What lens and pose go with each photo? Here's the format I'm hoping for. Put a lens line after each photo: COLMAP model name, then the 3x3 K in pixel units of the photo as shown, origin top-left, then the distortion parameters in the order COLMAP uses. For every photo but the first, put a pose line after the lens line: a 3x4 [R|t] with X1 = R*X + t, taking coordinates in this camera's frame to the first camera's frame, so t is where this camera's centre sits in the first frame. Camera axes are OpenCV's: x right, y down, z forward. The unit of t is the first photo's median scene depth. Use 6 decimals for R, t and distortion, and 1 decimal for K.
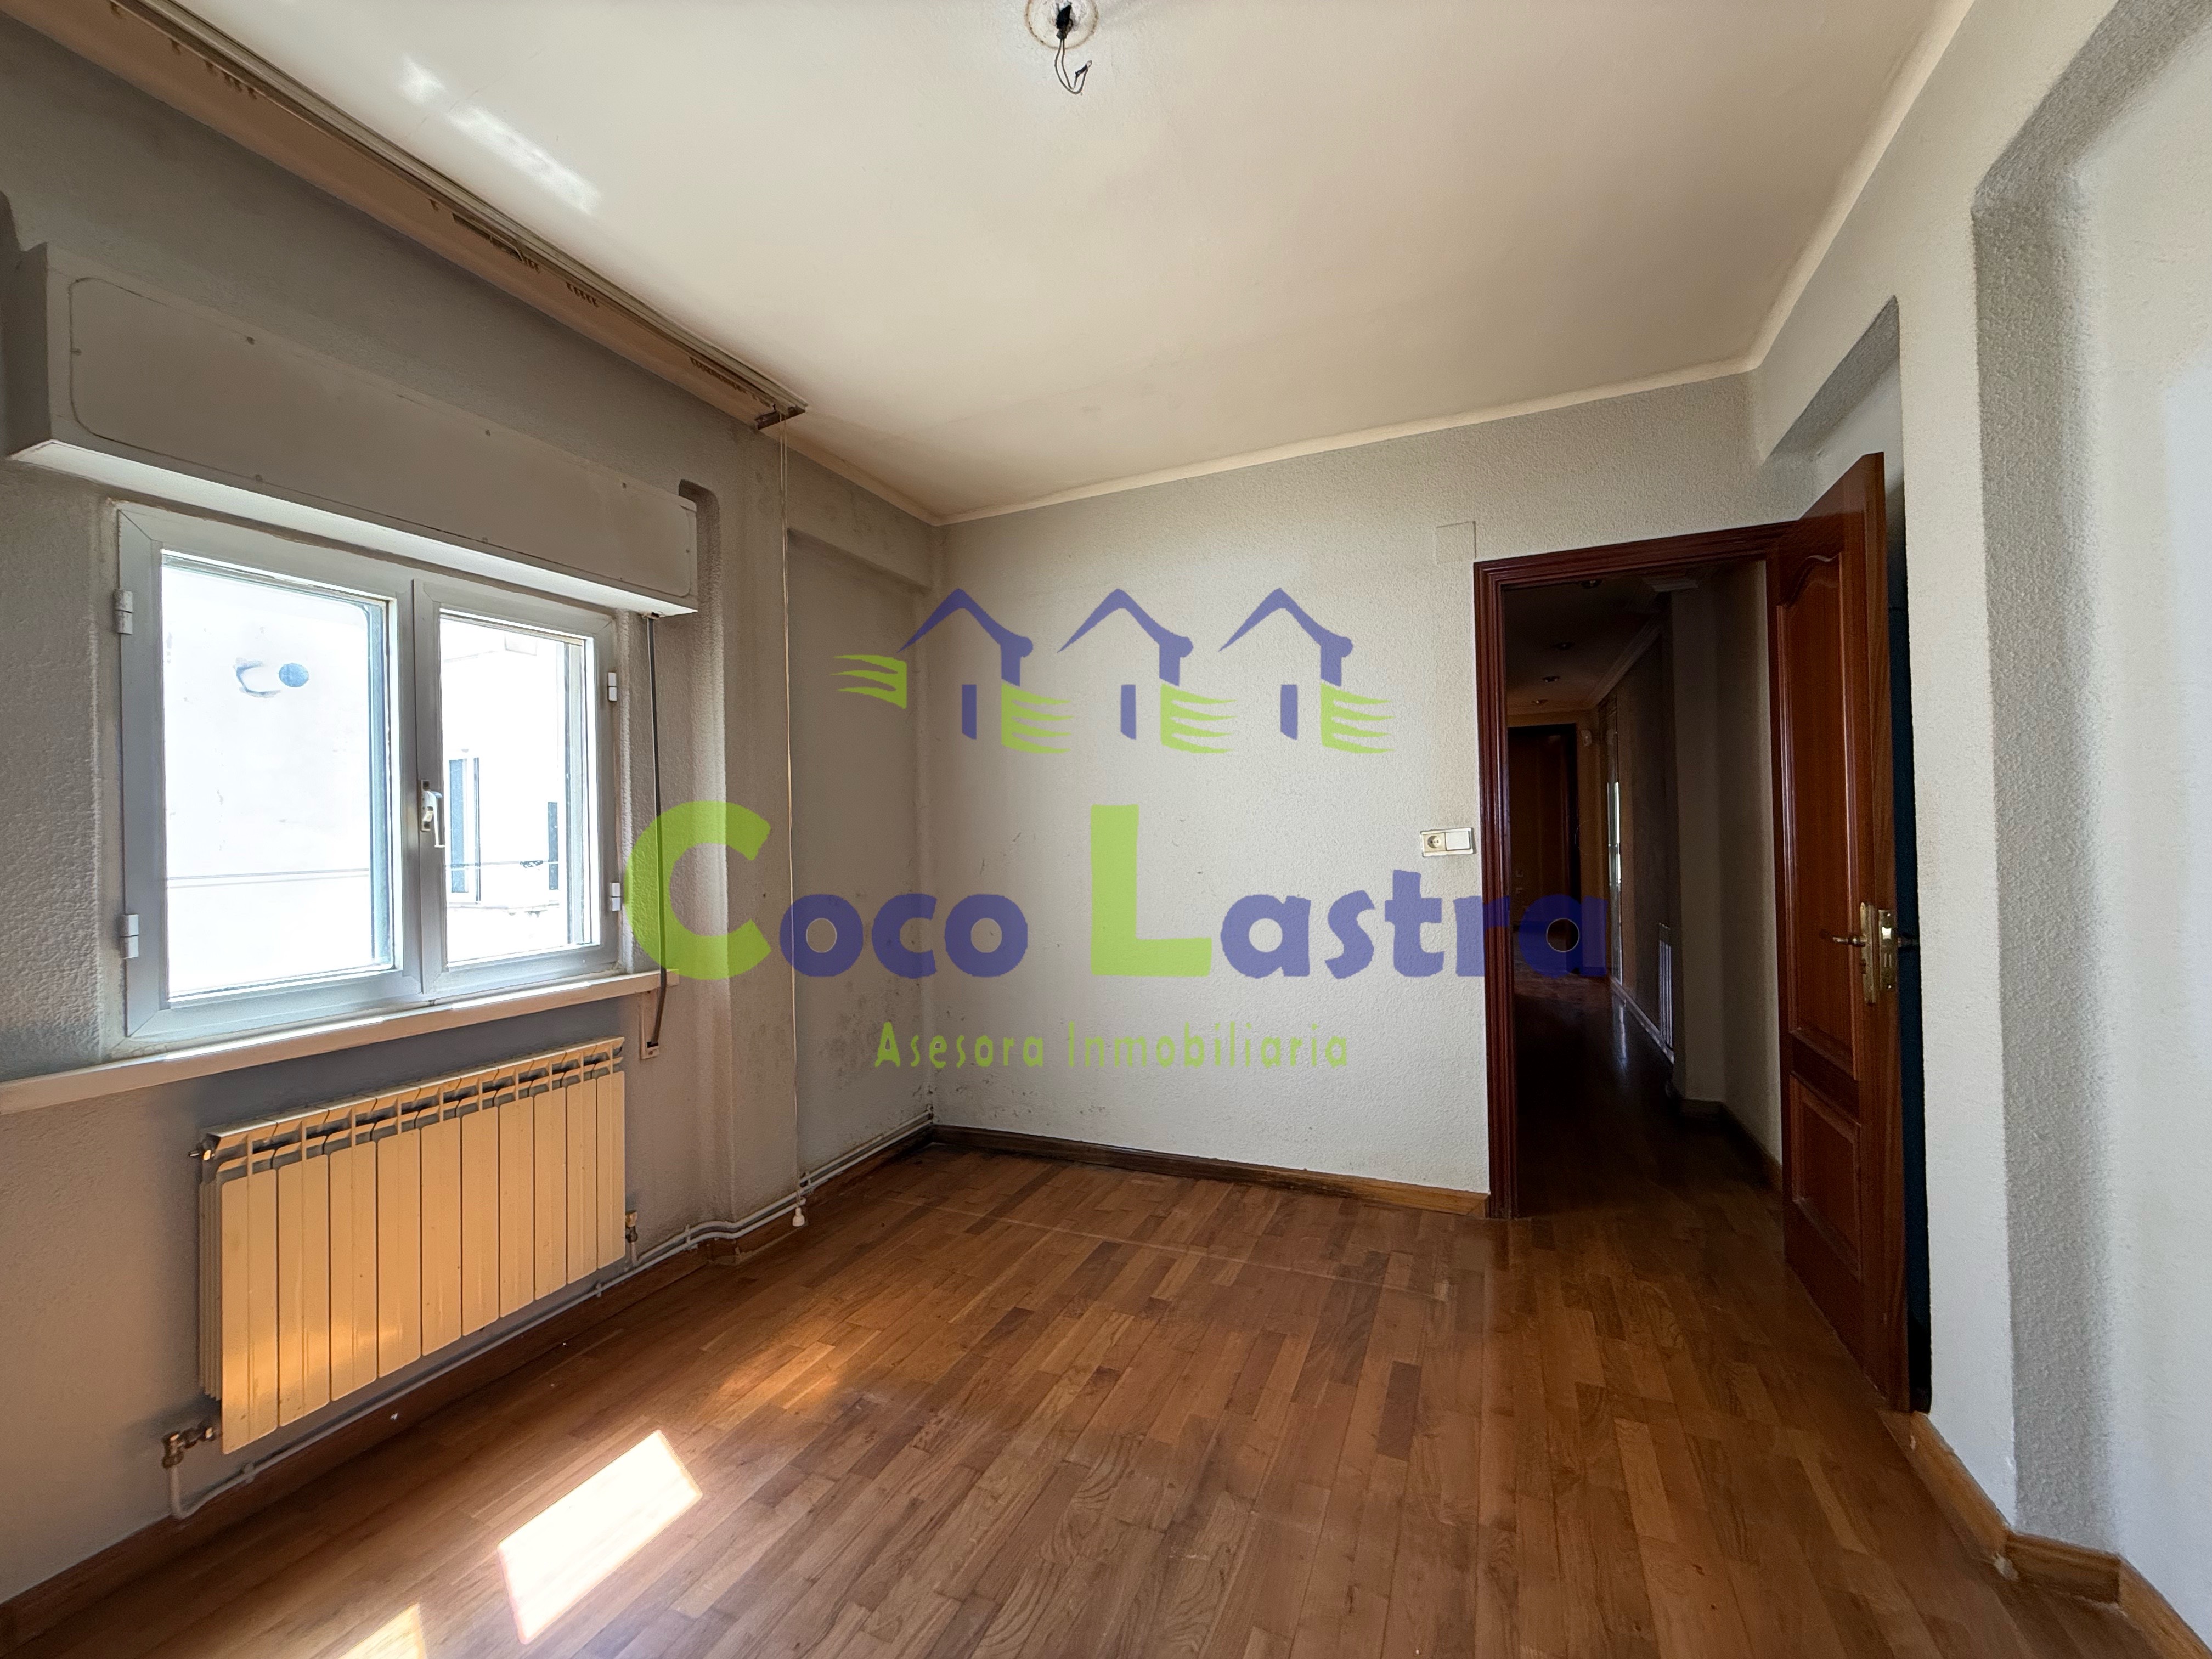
lens RADIAL K [[879.8, 0, 1096.0], [0, 879.8, 829.1], [0, 0, 1]] dist [-0.002595, 0.000580]
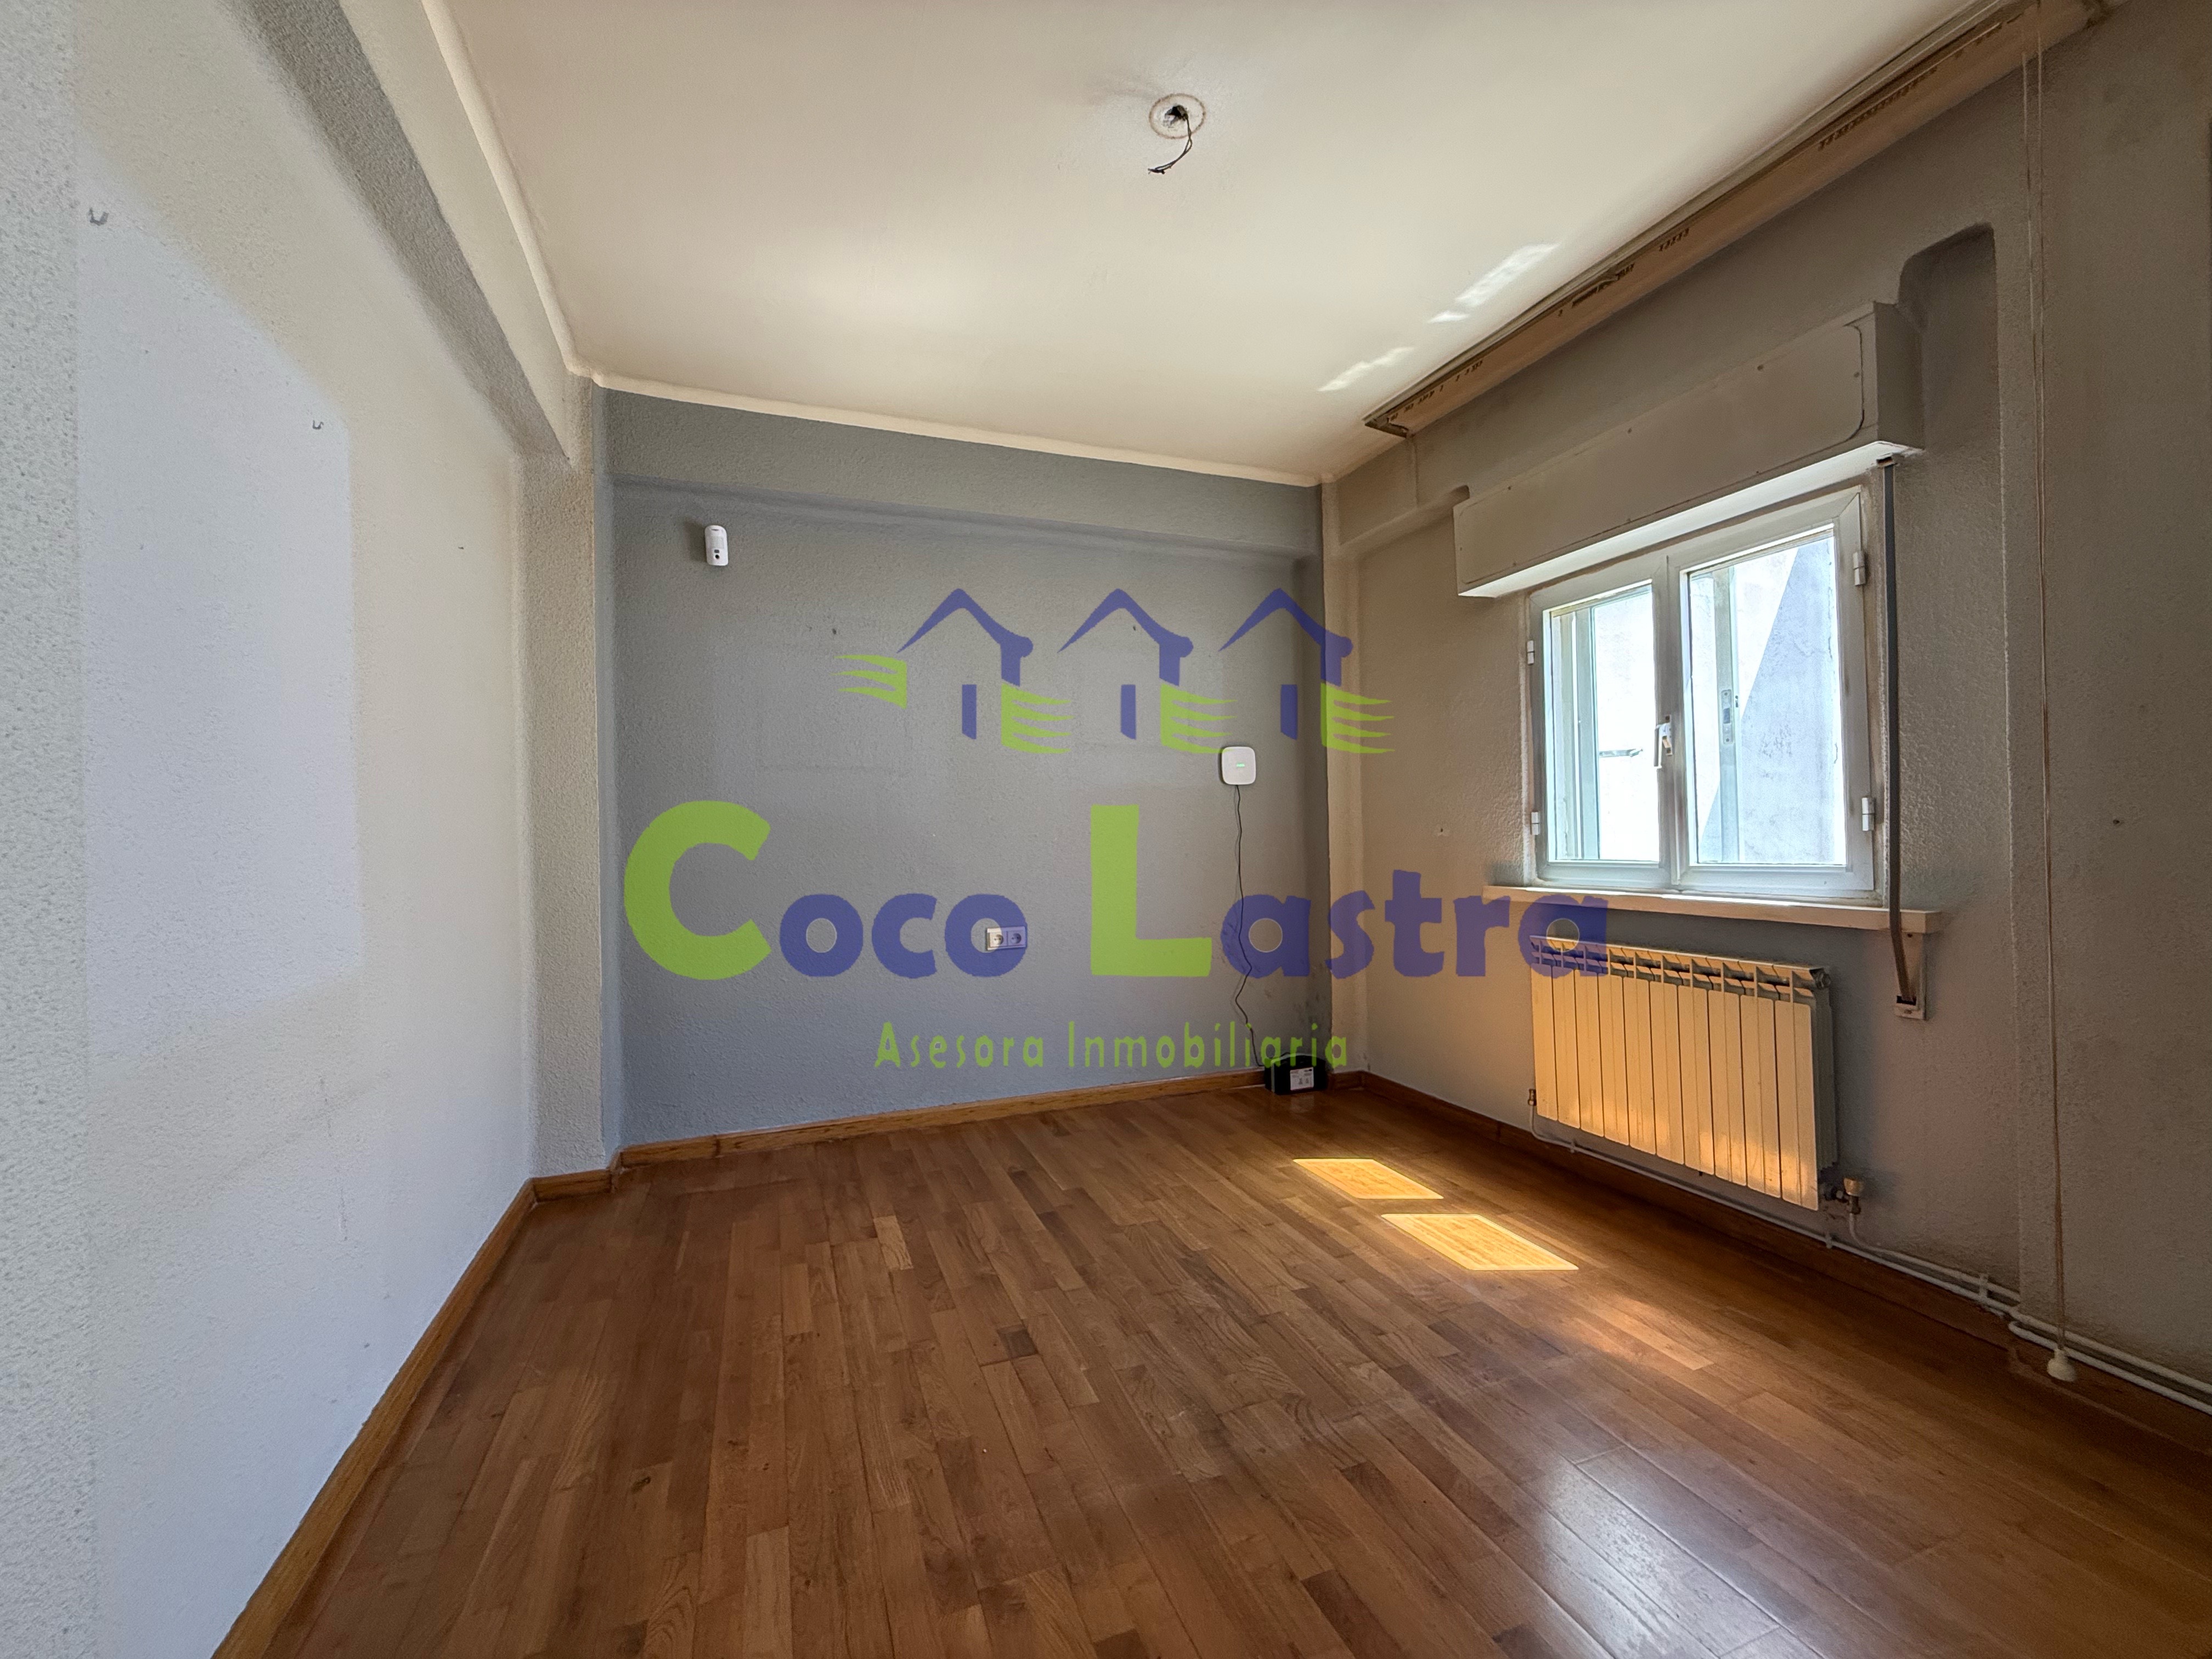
lens RADIAL K [[879.8, 0, 1096.4], [0, 879.8, 829.6], [0, 0, 1]] dist [-0.002595, 0.000580]
pose [[-0.704546, 0.031379, -0.708964, 0.779477], [0.041662, 0.999128, 0.002819, 0.077466], [0.708434, -0.027551, -0.705239, 1.426100]]
